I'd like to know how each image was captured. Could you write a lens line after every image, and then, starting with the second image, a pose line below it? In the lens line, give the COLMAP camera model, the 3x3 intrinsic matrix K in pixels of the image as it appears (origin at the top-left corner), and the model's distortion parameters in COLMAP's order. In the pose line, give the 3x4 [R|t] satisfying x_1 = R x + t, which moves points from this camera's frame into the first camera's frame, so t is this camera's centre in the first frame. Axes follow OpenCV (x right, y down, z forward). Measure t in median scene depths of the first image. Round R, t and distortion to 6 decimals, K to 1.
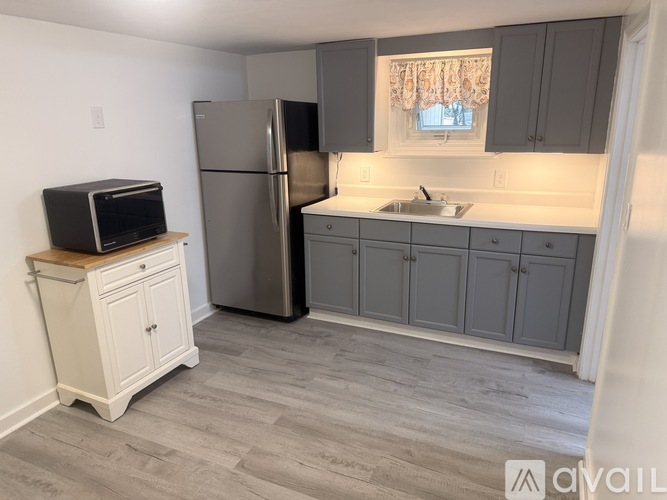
lens RADIAL K [[469.8, 0, 333.5], [0, 469.8, 250.0], [0, 0, 1]] dist [0.094345, -0.171983]
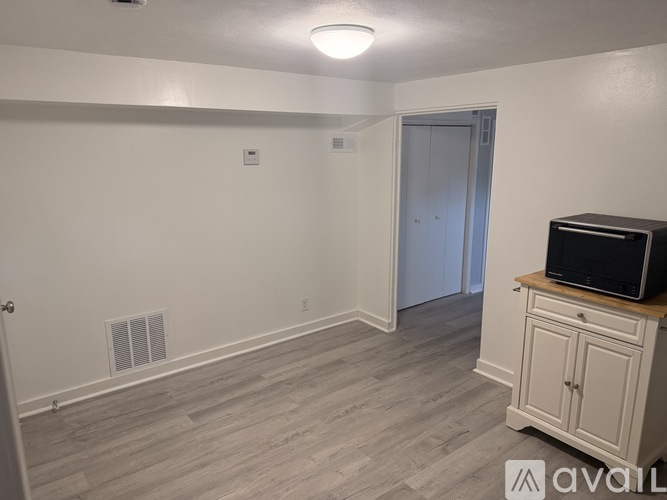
lens RADIAL K [[469.8, 0, 333.5], [0, 469.8, 250.0], [0, 0, 1]] dist [0.094345, -0.171983]
pose [[-0.465270, 0.217080, -0.858137, 0.546362], [-0.224846, 0.908680, 0.351774, -0.285366], [0.856136, 0.356619, -0.373972, 0.905867]]
